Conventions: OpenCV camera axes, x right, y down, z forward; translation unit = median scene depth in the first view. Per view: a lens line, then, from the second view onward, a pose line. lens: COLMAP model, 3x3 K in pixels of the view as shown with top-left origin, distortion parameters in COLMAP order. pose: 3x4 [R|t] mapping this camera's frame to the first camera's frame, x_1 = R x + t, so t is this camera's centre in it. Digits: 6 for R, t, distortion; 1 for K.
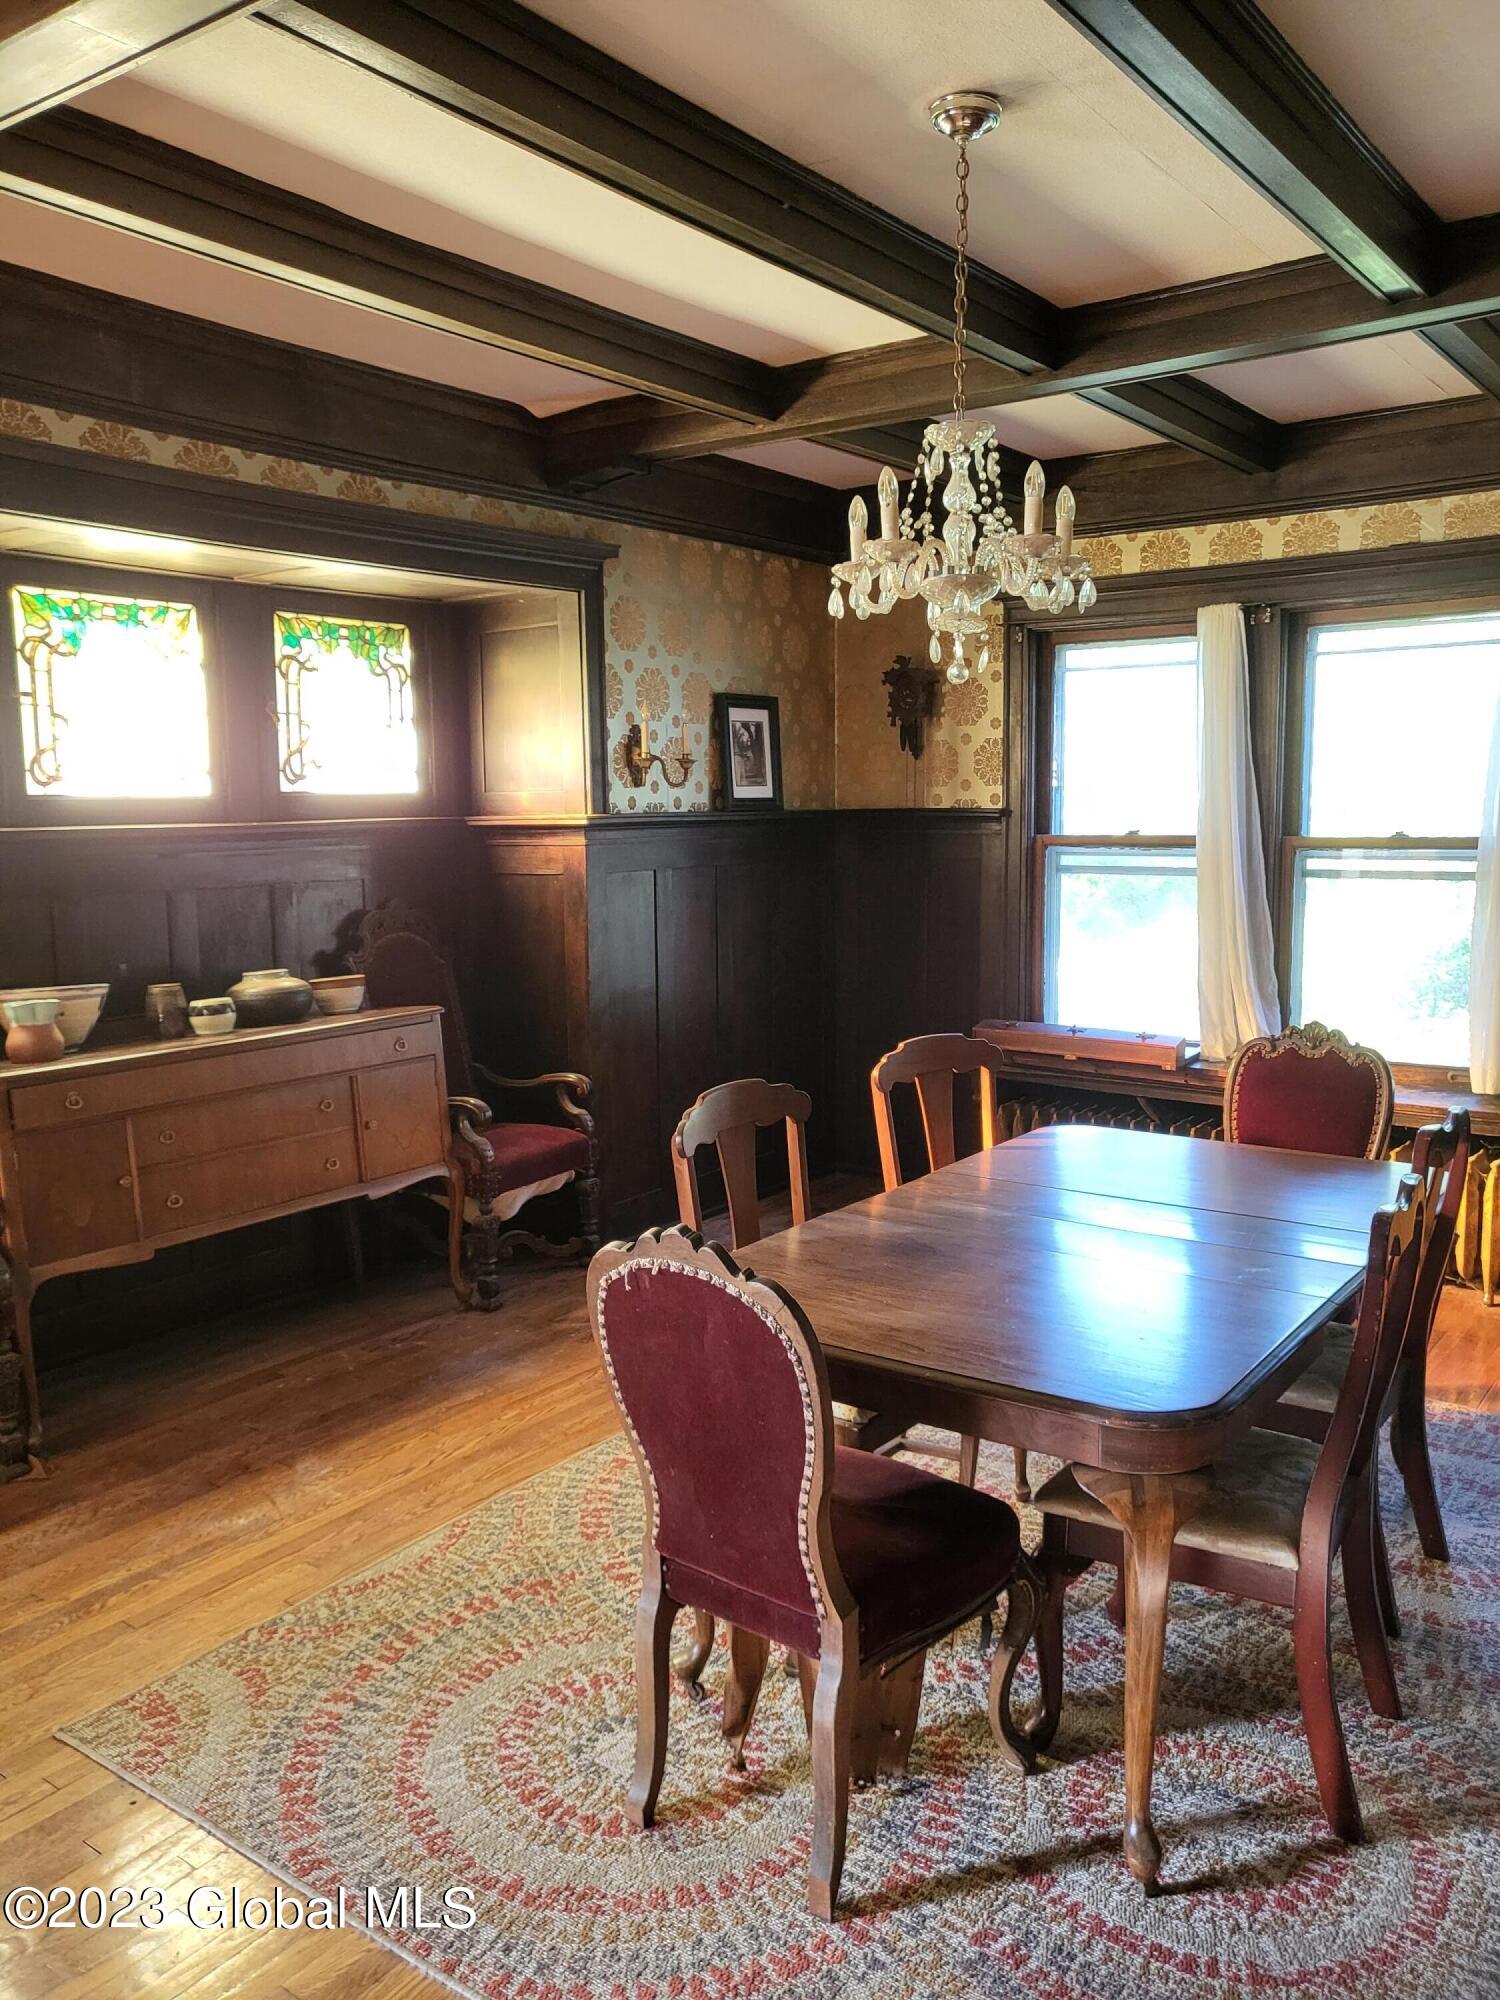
lens RADIAL K [[1548.3, 0, 736.0], [0, 1548.3, 989.3], [0, 0, 1]] dist [-0.026260, 0.077170]
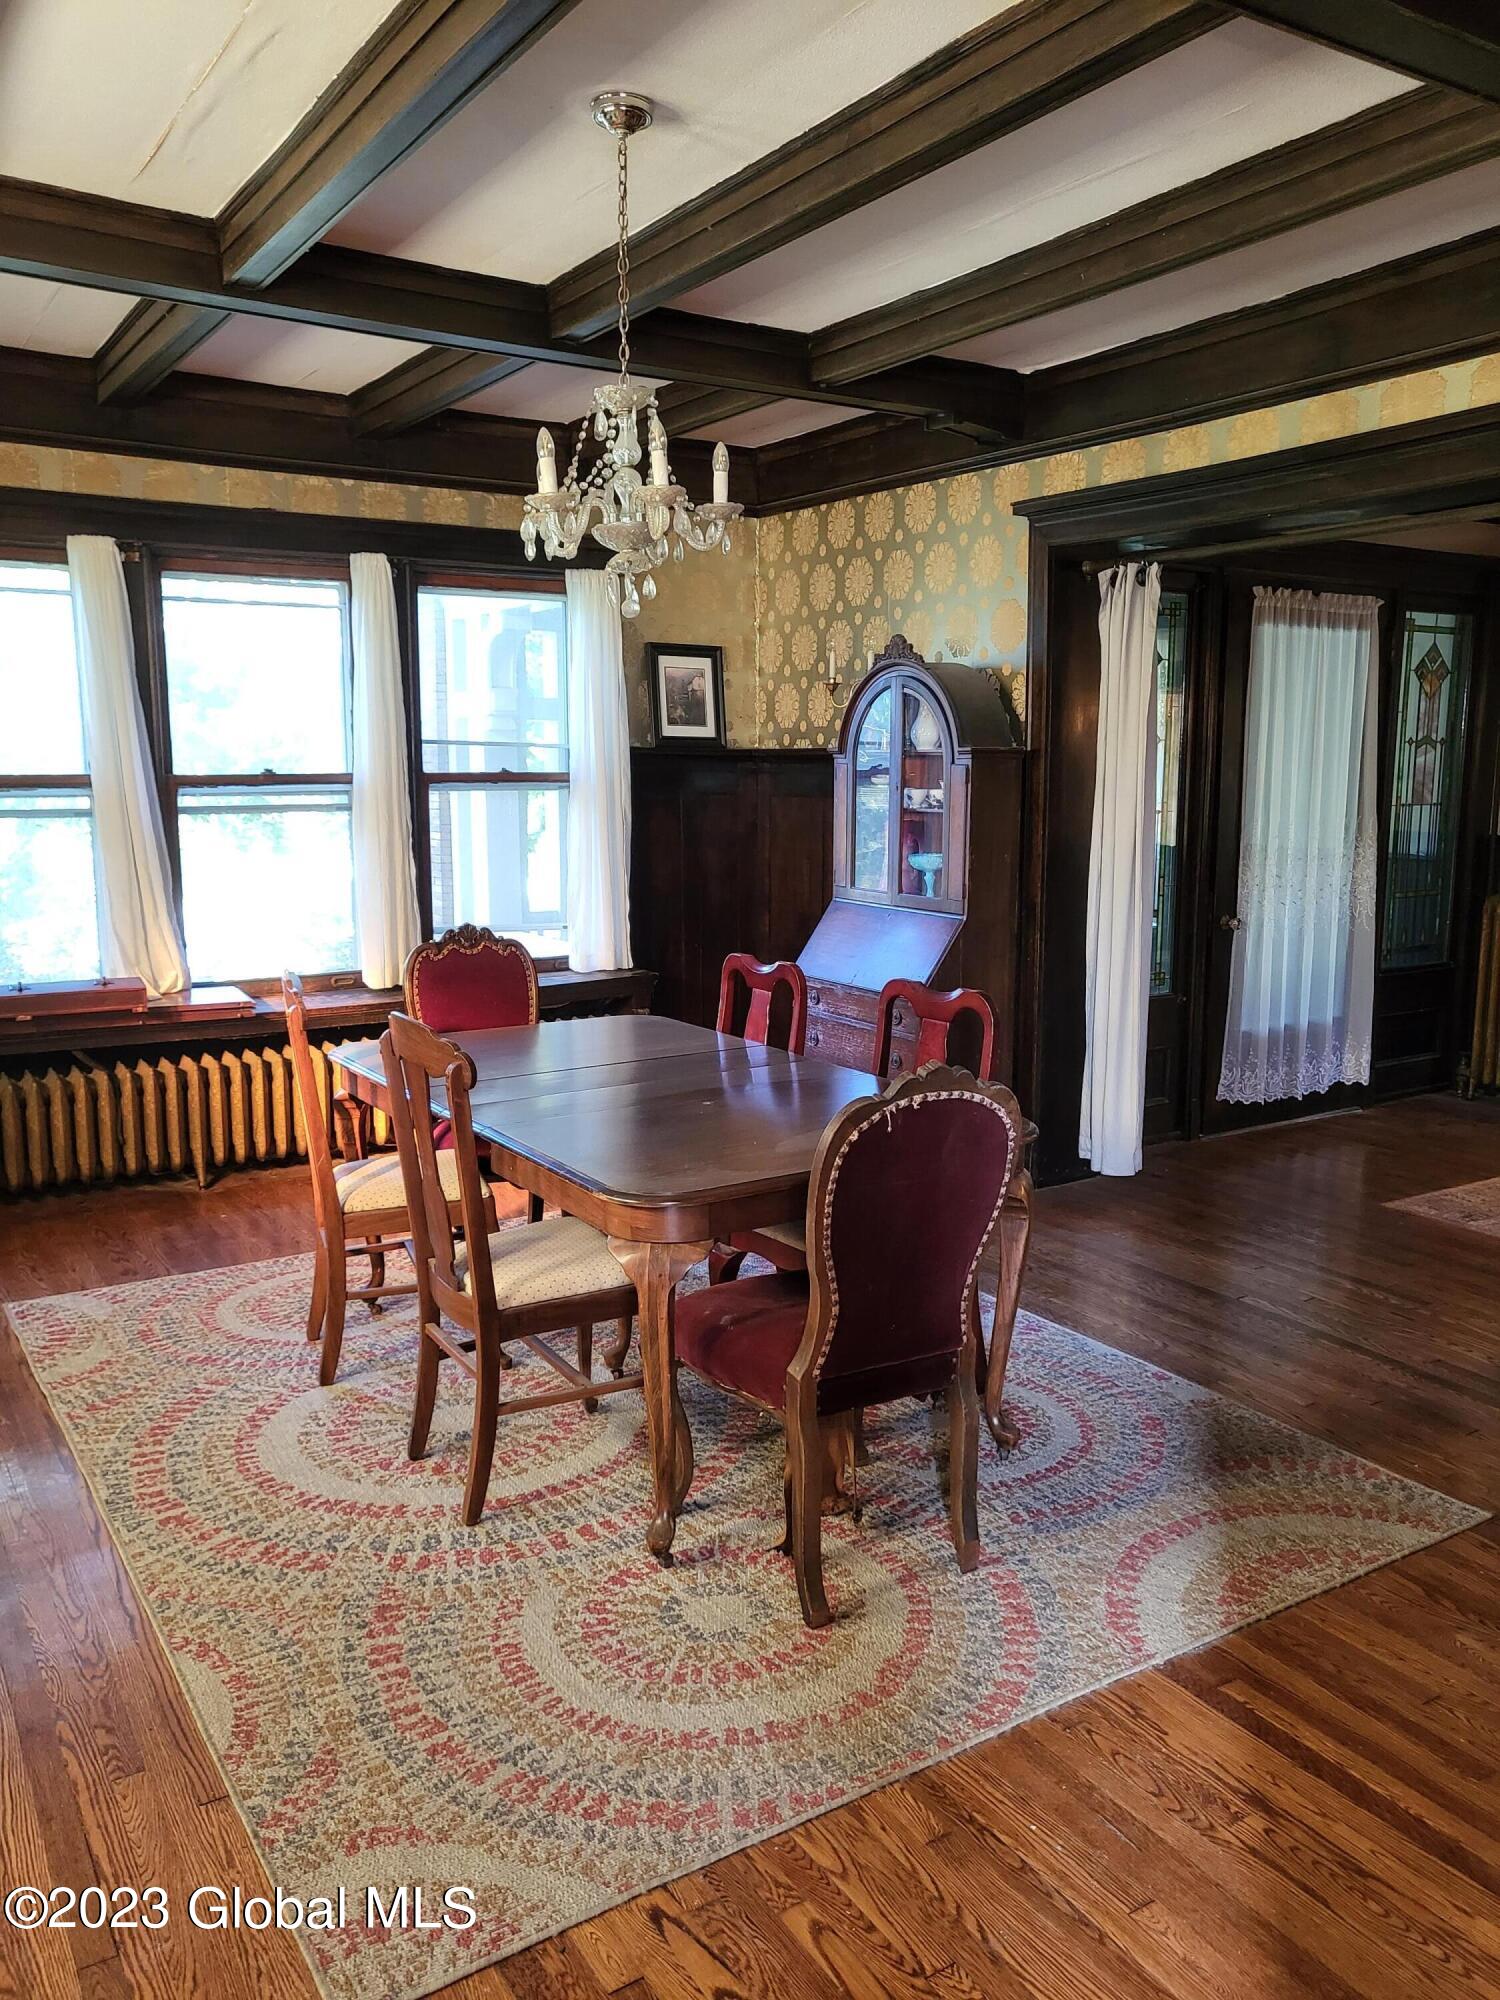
lens RADIAL K [[1548.3, 0, 739.1], [0, 1548.3, 1006.9], [0, 0, 1]] dist [-0.026260, 0.077170]
pose [[0.350664, -0.138962, 0.926134, -0.644906], [0.092980, 0.989210, 0.113221, -0.034220], [-0.931874, 0.046410, 0.359801, 0.361932]]
